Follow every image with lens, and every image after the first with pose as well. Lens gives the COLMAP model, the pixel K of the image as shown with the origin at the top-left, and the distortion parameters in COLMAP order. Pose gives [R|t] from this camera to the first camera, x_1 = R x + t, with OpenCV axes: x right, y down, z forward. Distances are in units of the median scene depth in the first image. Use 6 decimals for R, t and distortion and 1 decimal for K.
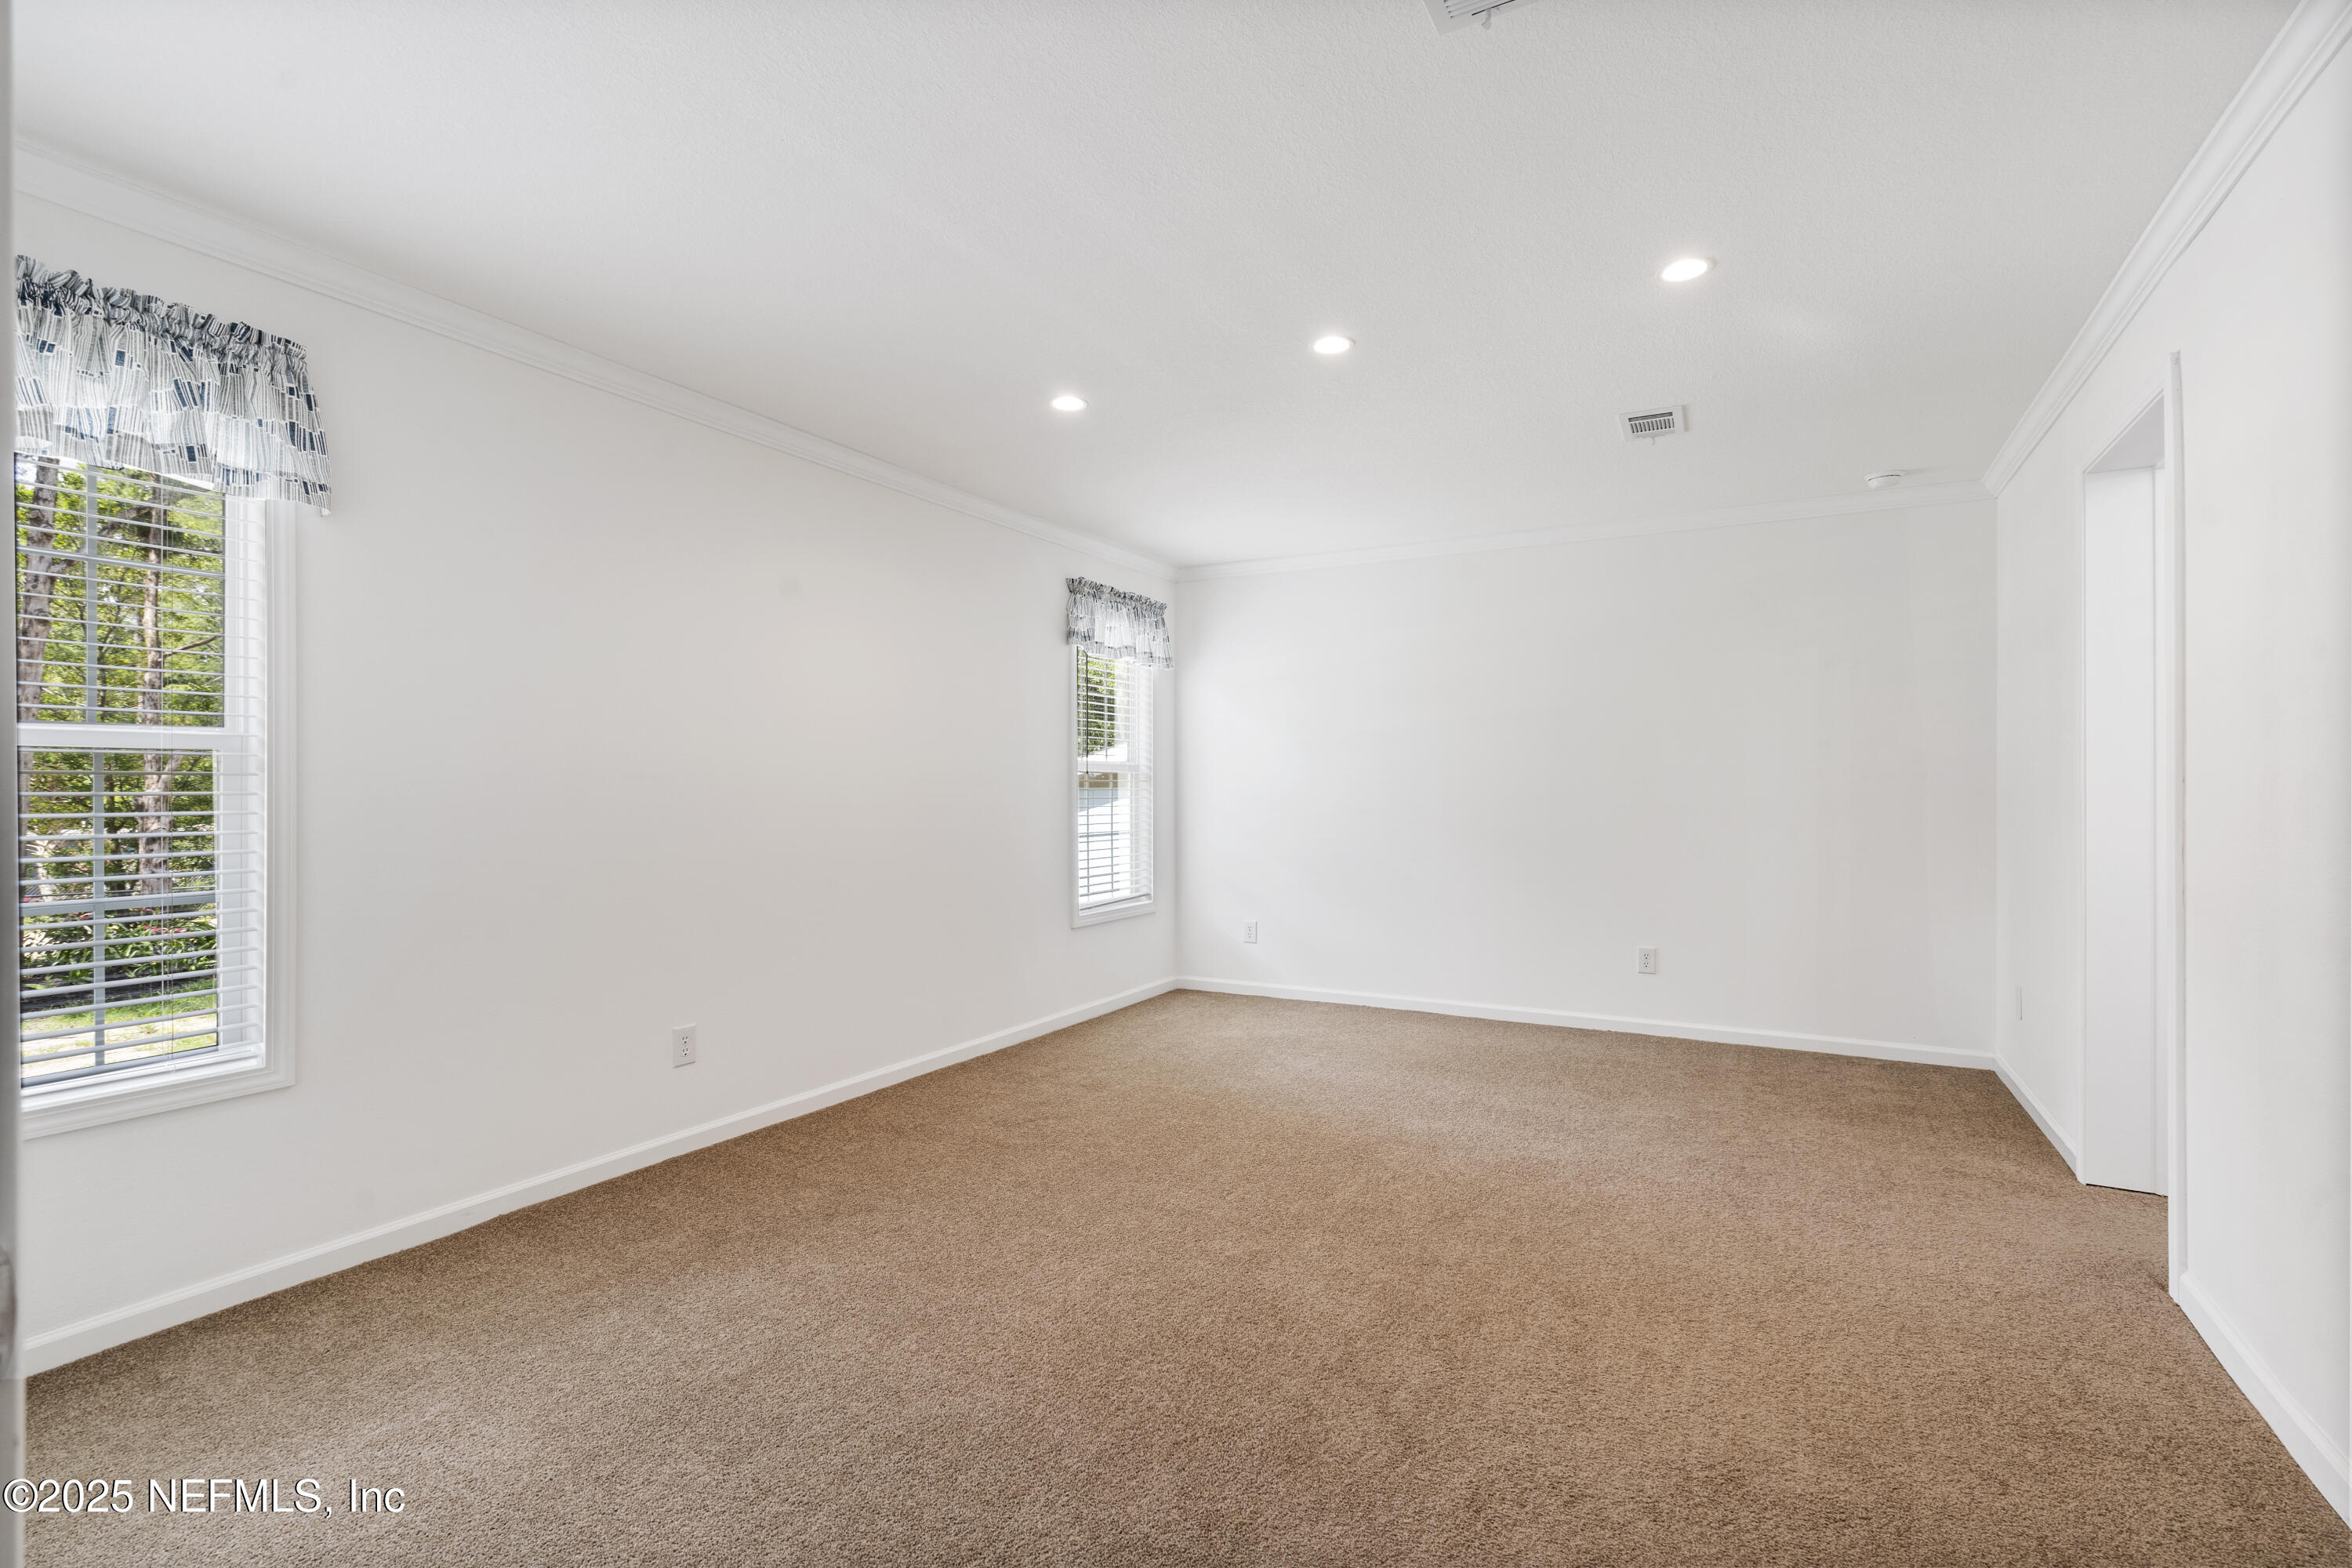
lens RADIAL K [[1085.2, 0, 1173.7], [0, 1085.2, 782.1], [0, 0, 1]] dist [-0.003023, 0.001326]
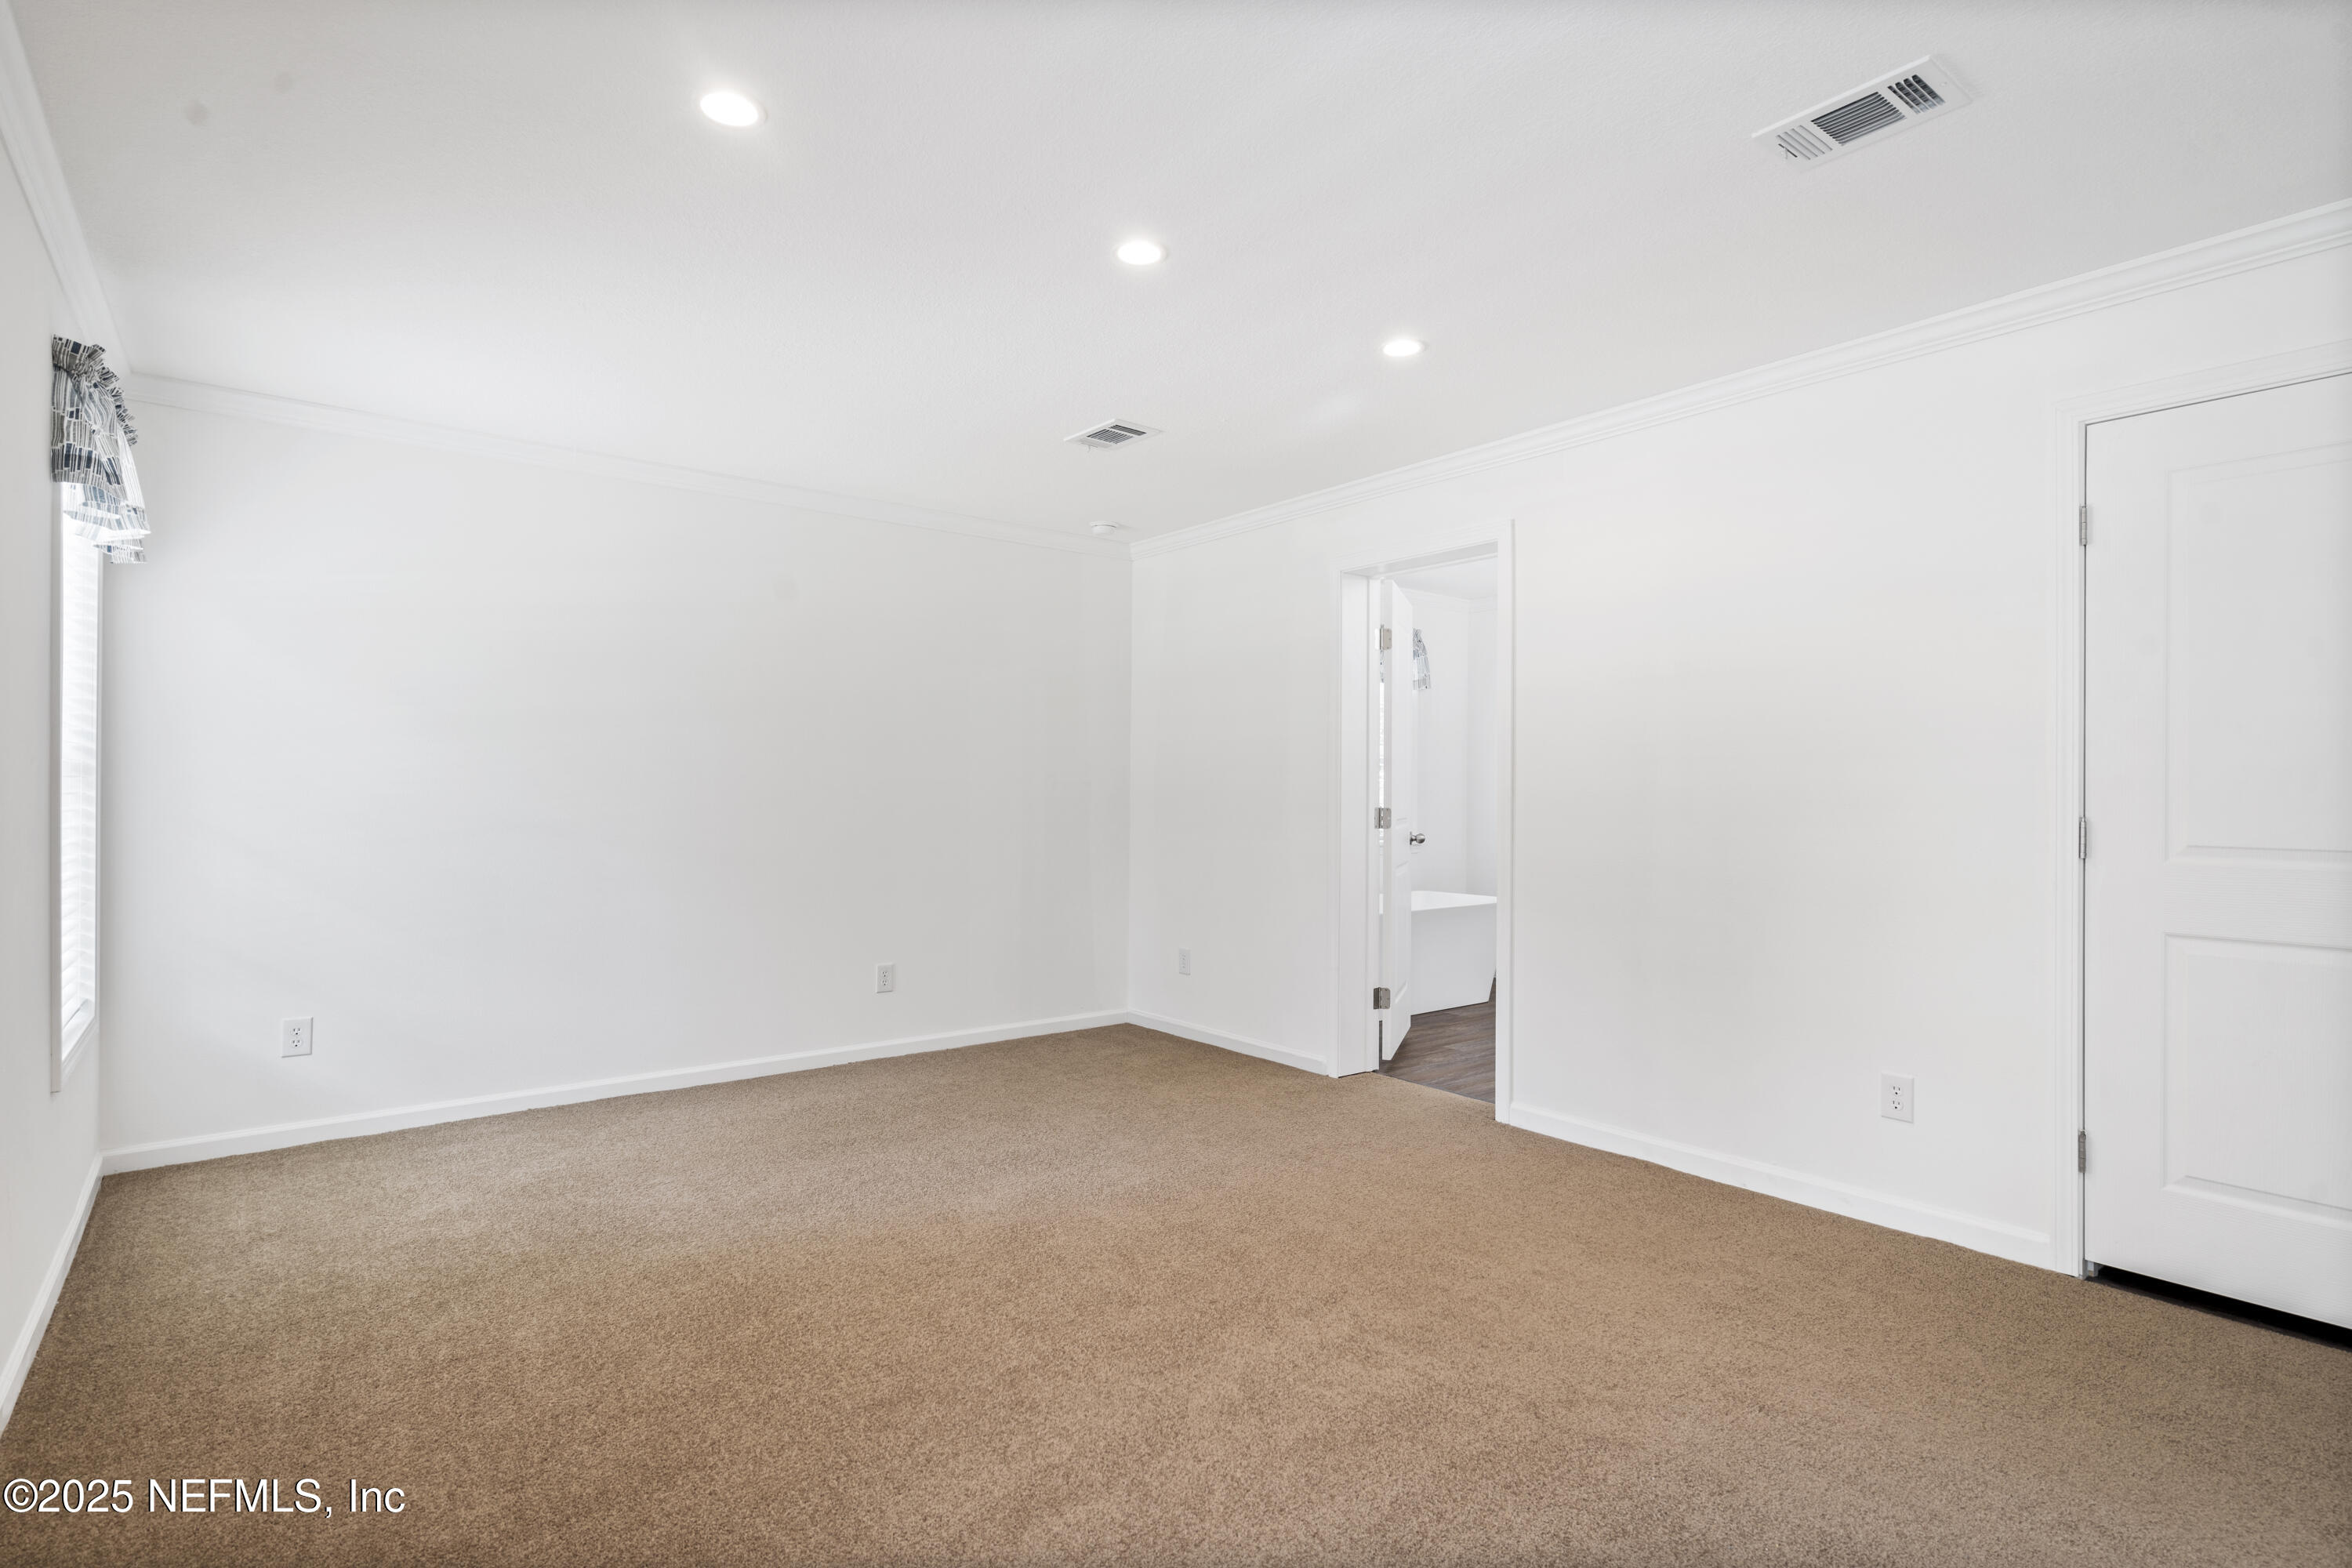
lens RADIAL K [[1154.3, 0, 1184.2], [0, 1154.3, 780.3], [0, 0, 1]] dist [0.000403, -0.000143]
pose [[0.385430, 0.013229, 0.922642, -0.485317], [-0.008609, 0.999905, -0.010741, 0.003203], [-0.922697, -0.003804, 0.385508, 0.479270]]
